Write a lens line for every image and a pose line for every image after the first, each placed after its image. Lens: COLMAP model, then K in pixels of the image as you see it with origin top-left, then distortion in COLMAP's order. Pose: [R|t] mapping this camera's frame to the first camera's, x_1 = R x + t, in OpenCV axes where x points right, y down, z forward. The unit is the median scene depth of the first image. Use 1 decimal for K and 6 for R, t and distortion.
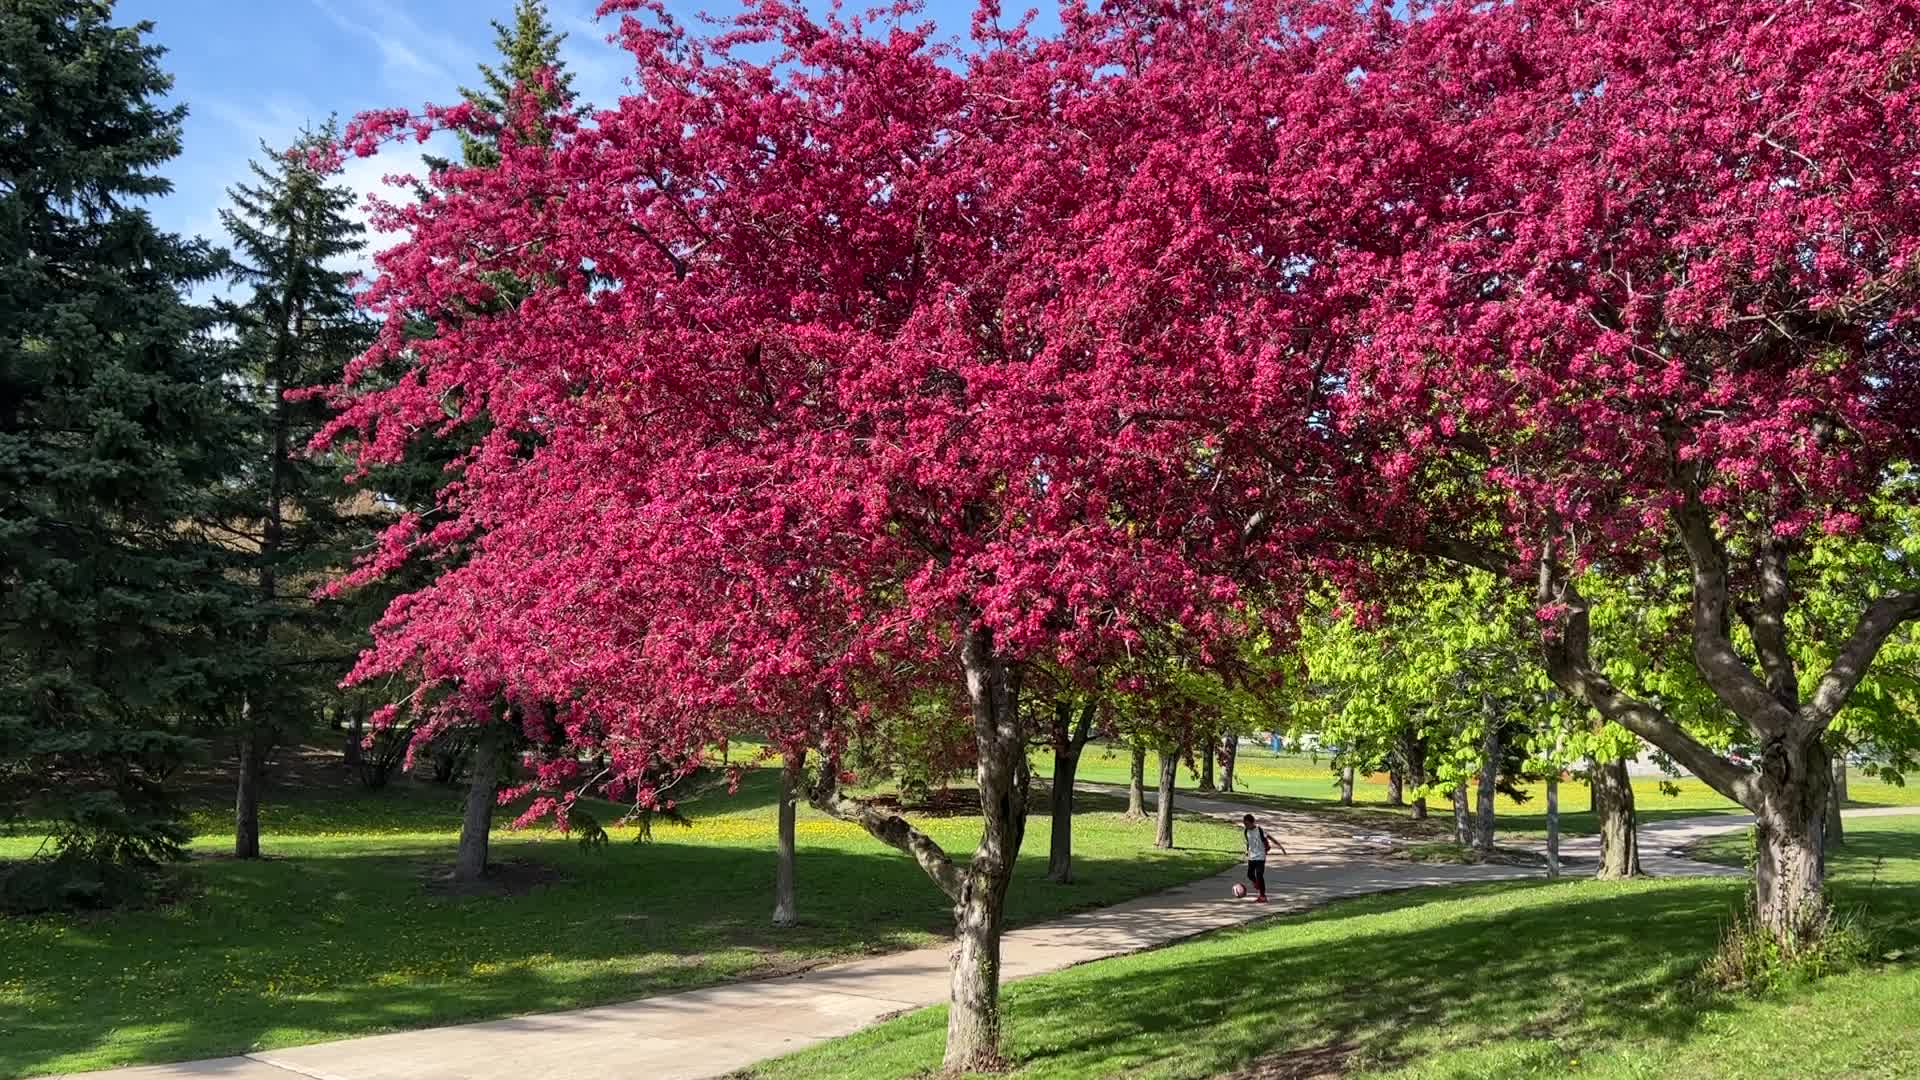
lens RADIAL K [[1628.6, 0, 966.2], [0, 1628.6, 533.3], [0, 0, 1]] dist [0.079404, -0.122560]
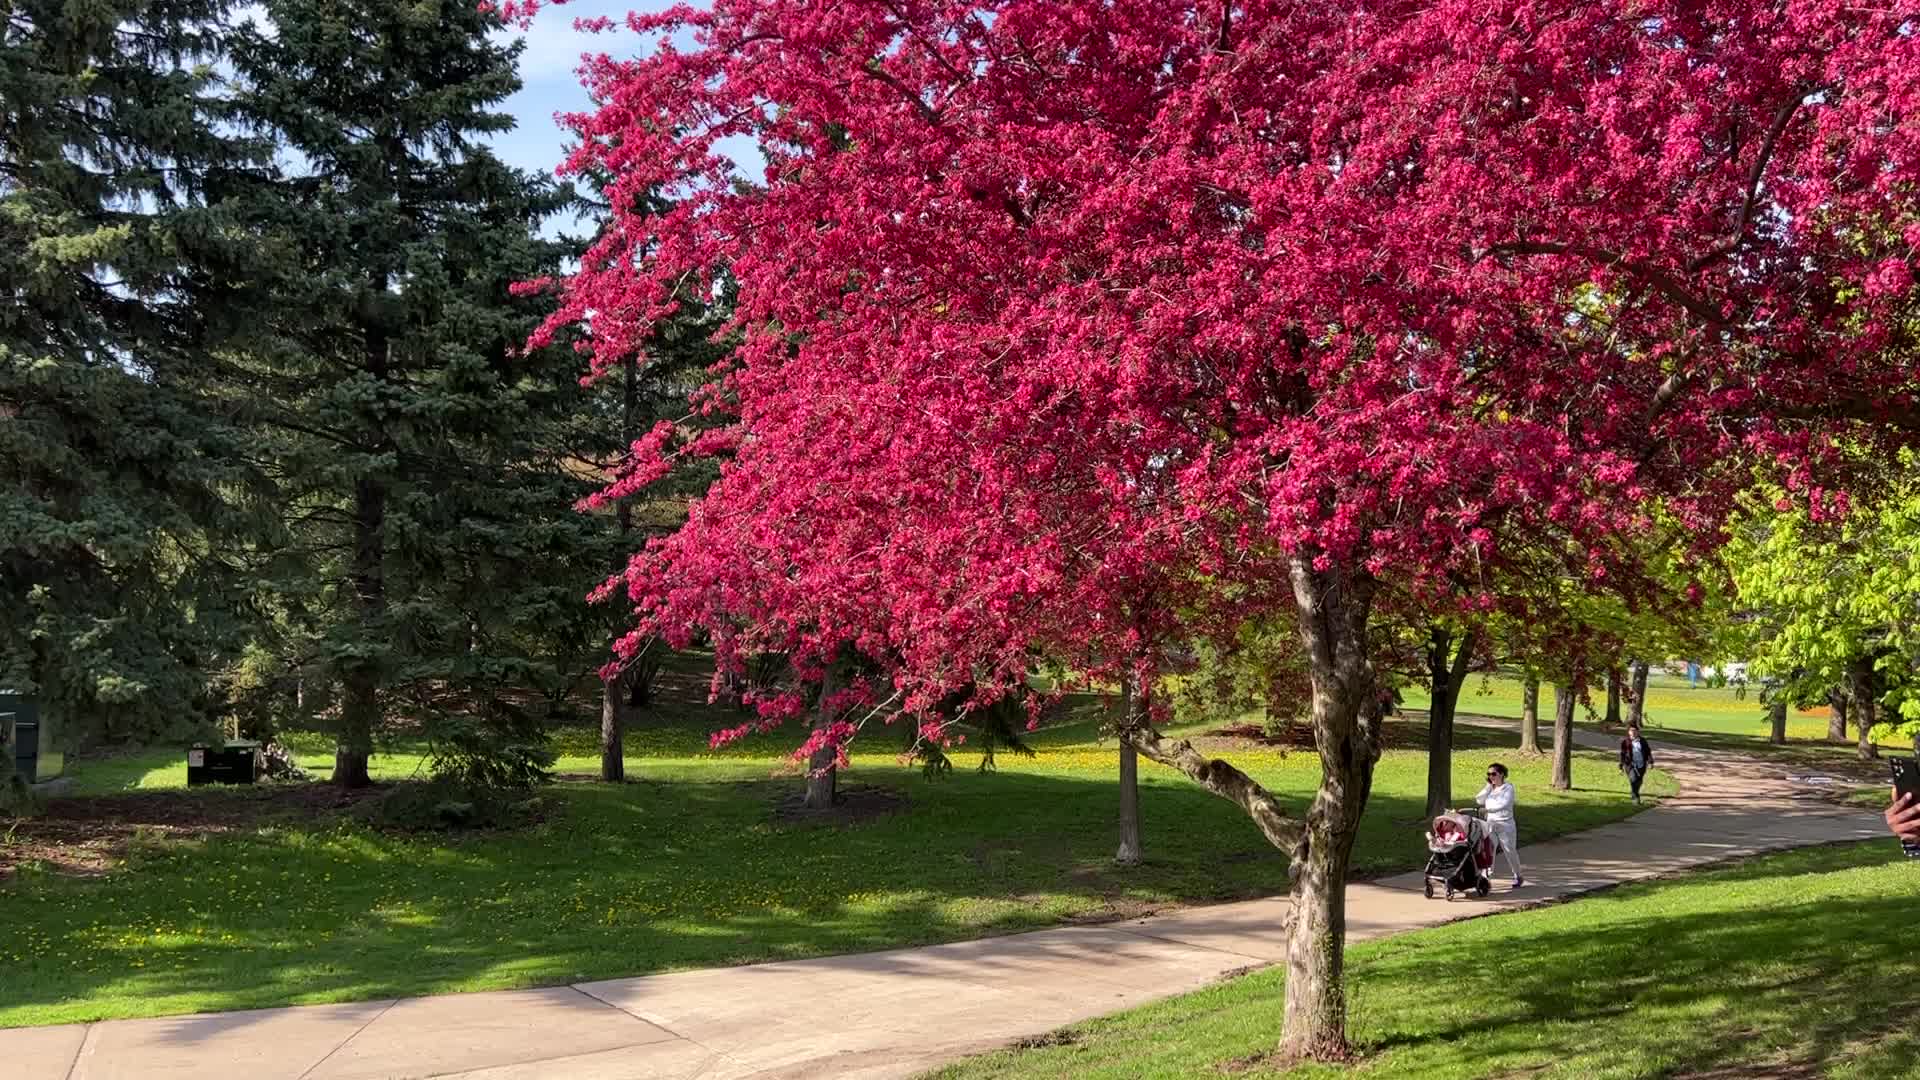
lens RADIAL K [[1628.6, 0, 966.2], [0, 1628.6, 533.3], [0, 0, 1]] dist [0.079404, -0.122560]
pose [[0.973915, -0.016083, -0.226344, 0.014700], [0.026099, 0.998805, 0.041325, 0.008594], [0.225409, -0.046154, 0.973170, 0.079808]]
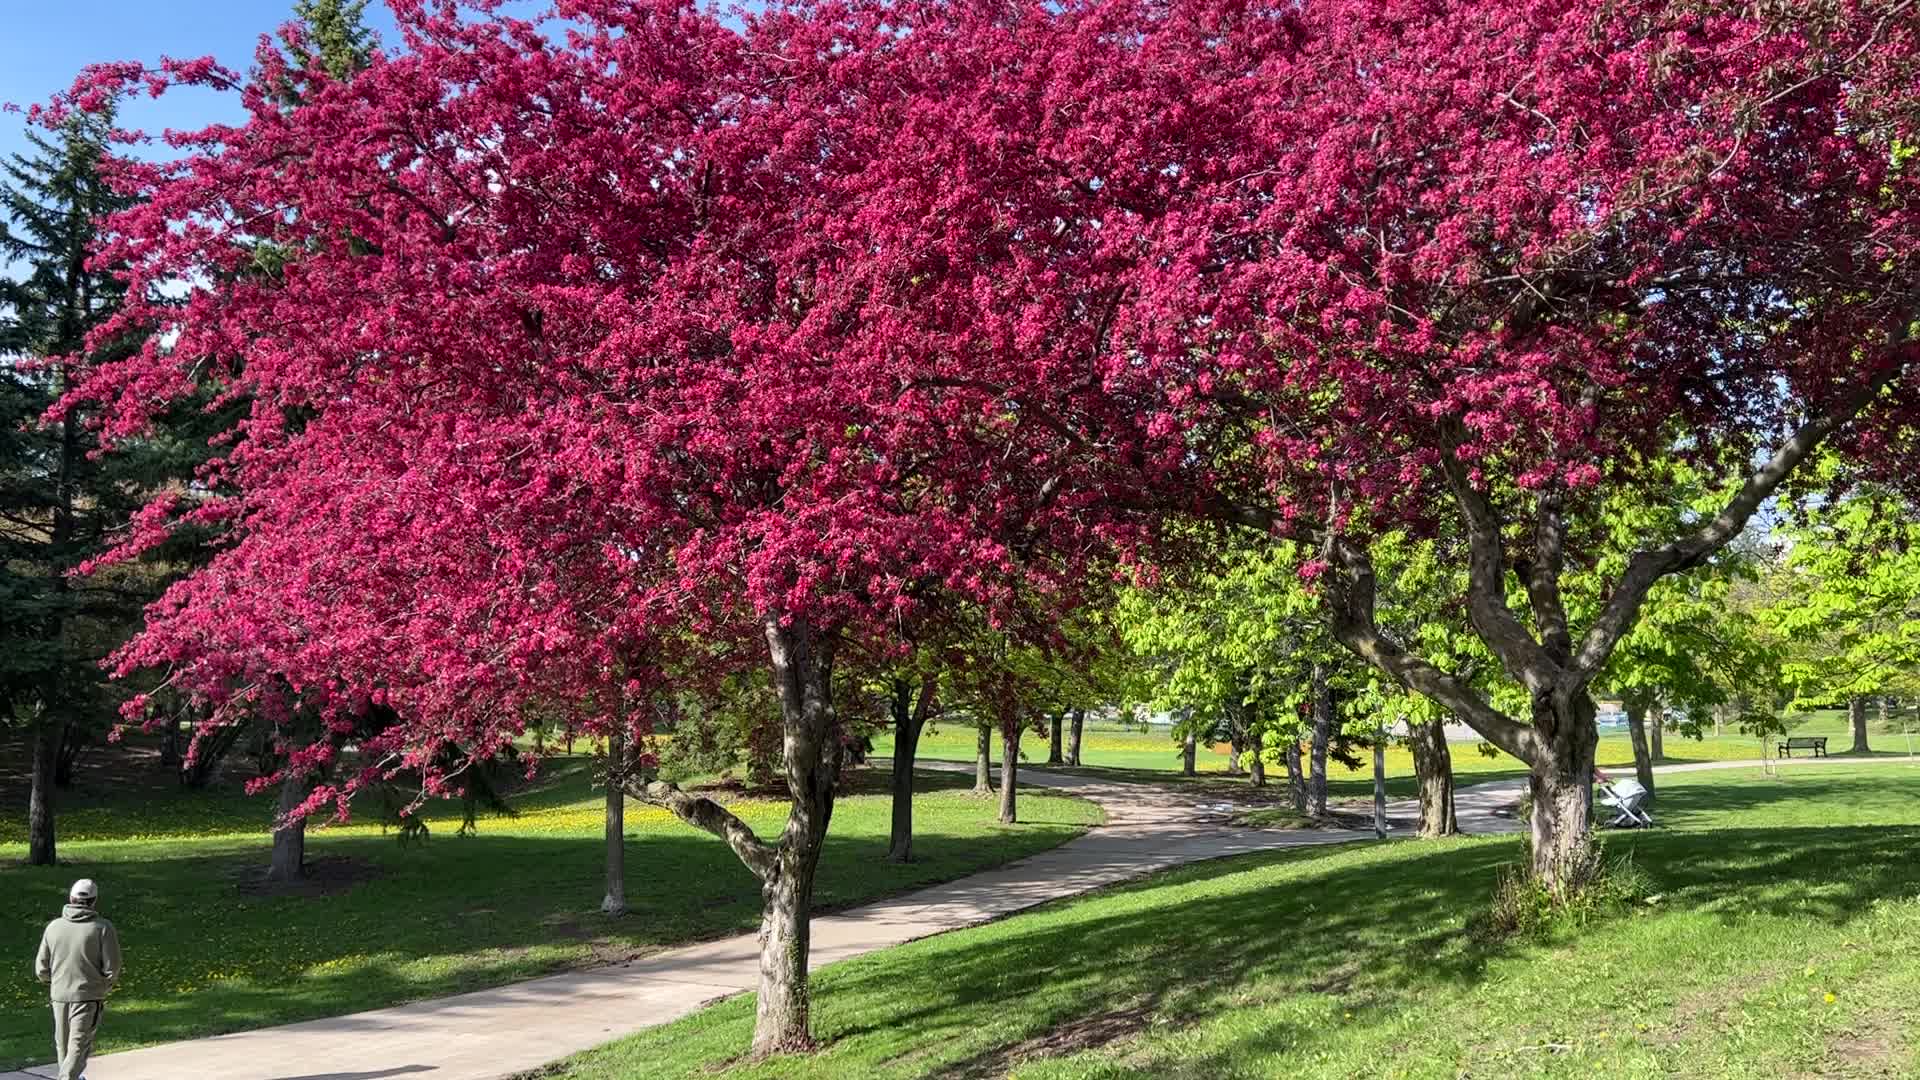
lens RADIAL K [[1628.6, 0, 966.2], [0, 1628.6, 533.3], [0, 0, 1]] dist [0.079404, -0.122560]
pose [[0.996031, -0.016467, 0.087470, 0.018910], [0.015503, 0.999811, 0.011691, 0.003544], [-0.087646, -0.010288, 0.996099, 0.006042]]
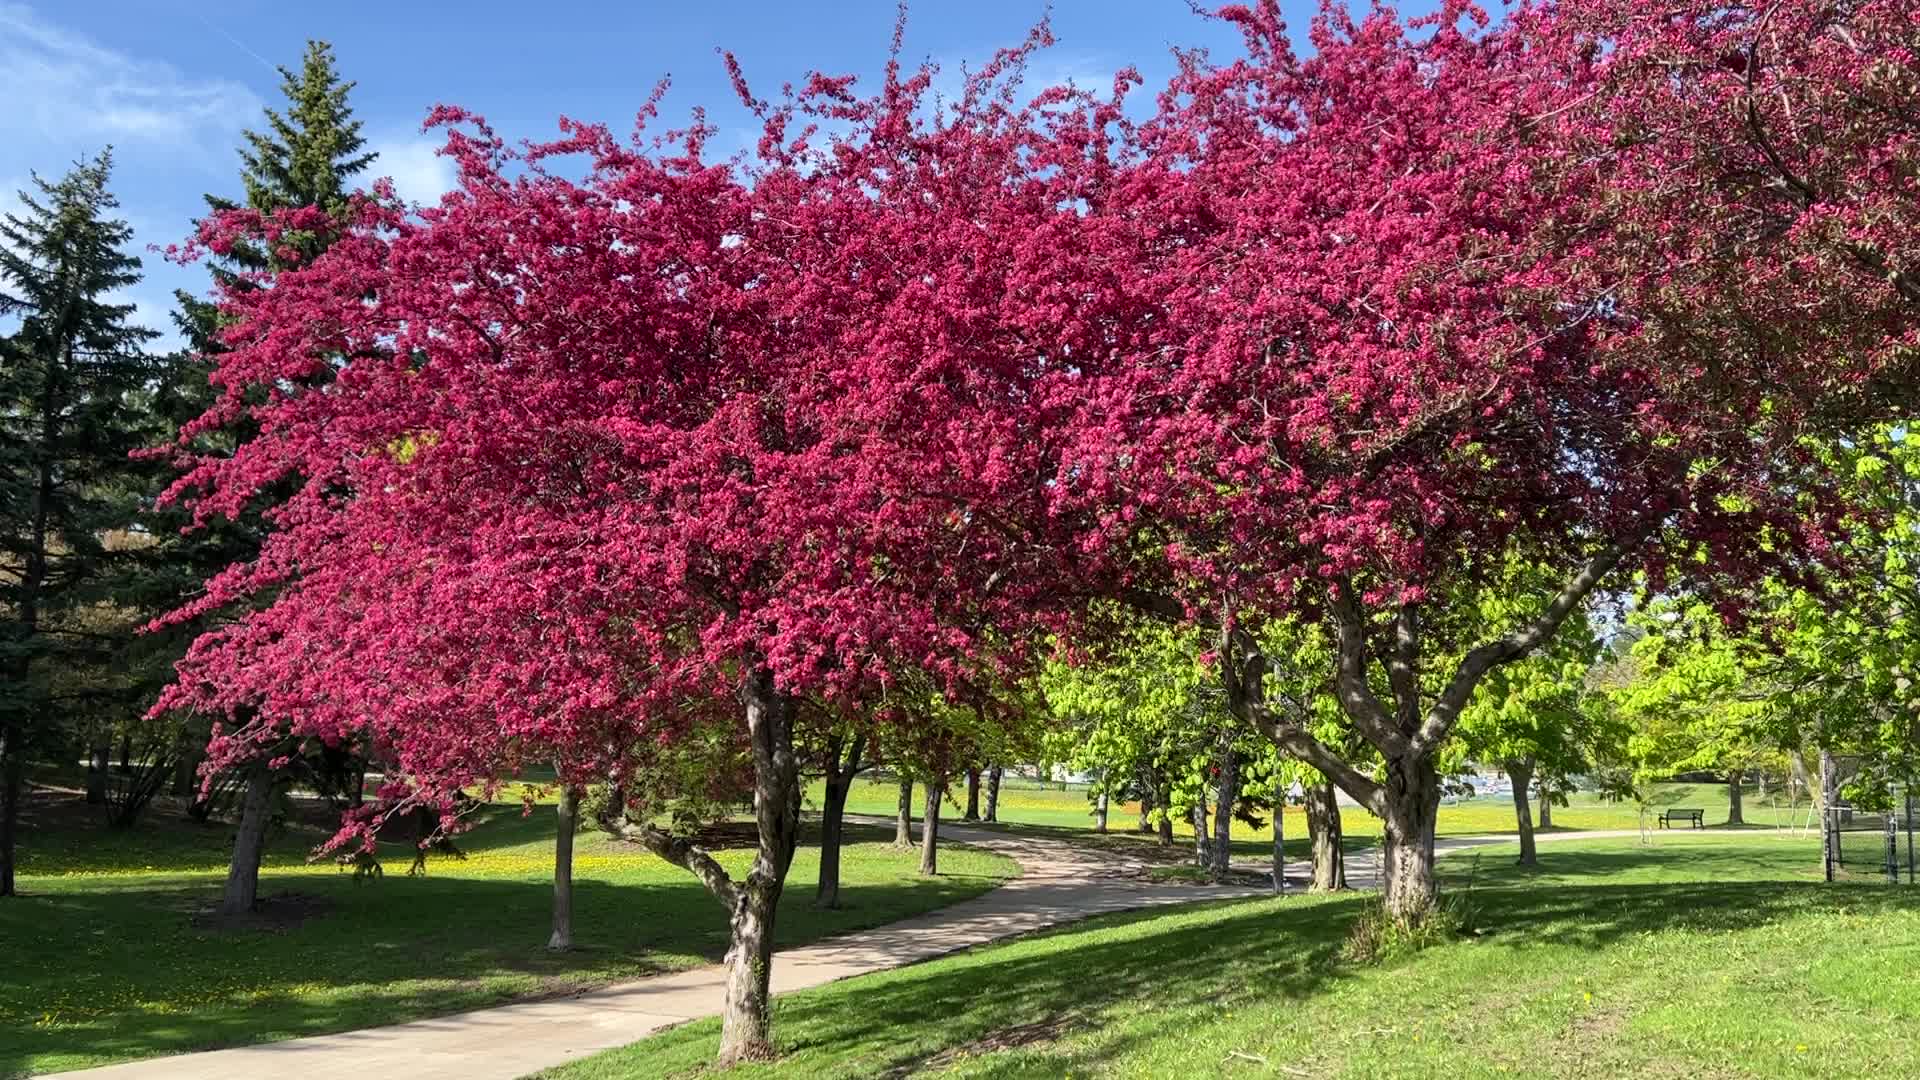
lens RADIAL K [[1628.6, 0, 966.2], [0, 1628.6, 533.3], [0, 0, 1]] dist [0.079404, -0.122560]
pose [[0.990400, 0.015270, 0.137384, -0.003483], [-0.012324, 0.999676, -0.022265, -0.006640], [-0.137679, 0.020358, 0.990268, -0.083688]]
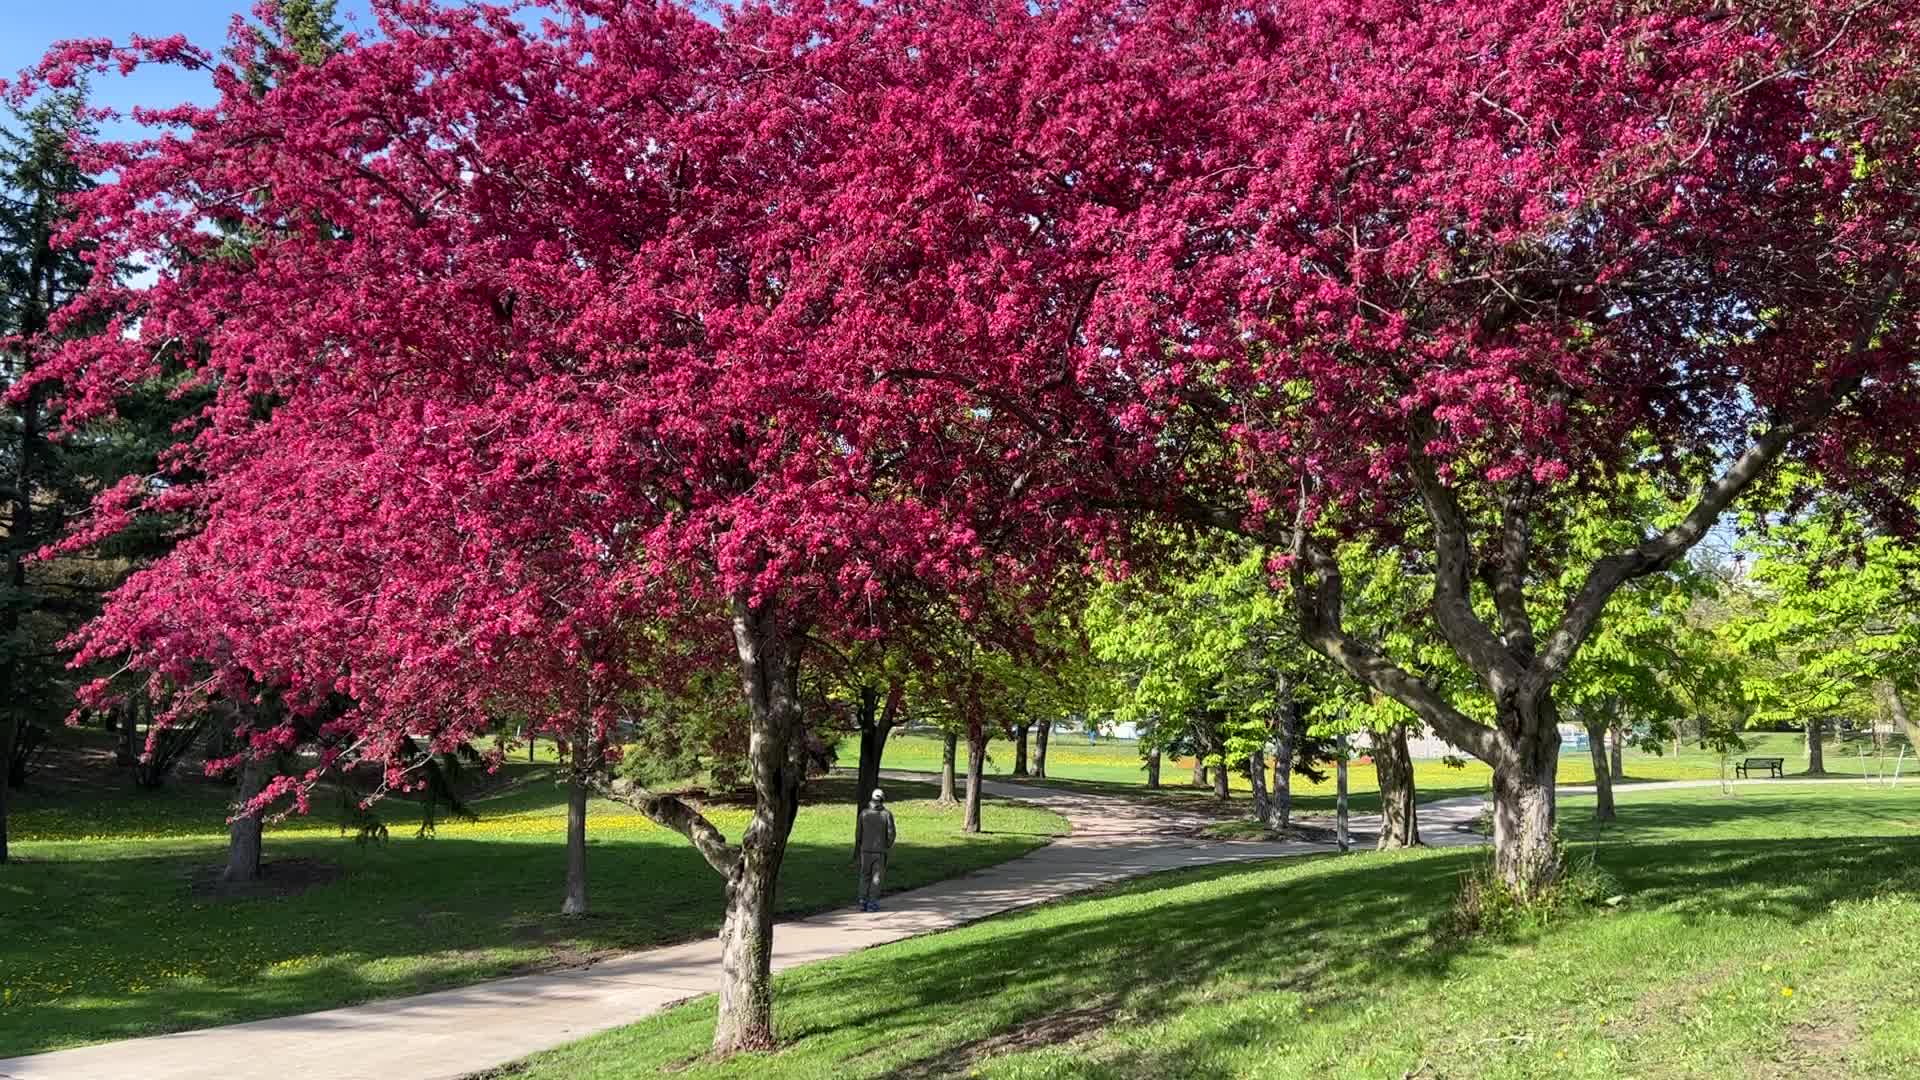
lens RADIAL K [[1628.6, 0, 966.2], [0, 1628.6, 533.3], [0, 0, 1]] dist [0.079404, -0.122560]
pose [[0.994237, -0.001770, 0.107194, 0.018140], [0.001421, 0.999993, 0.003334, 0.008809], [-0.107199, -0.003162, 0.994233, 0.006118]]
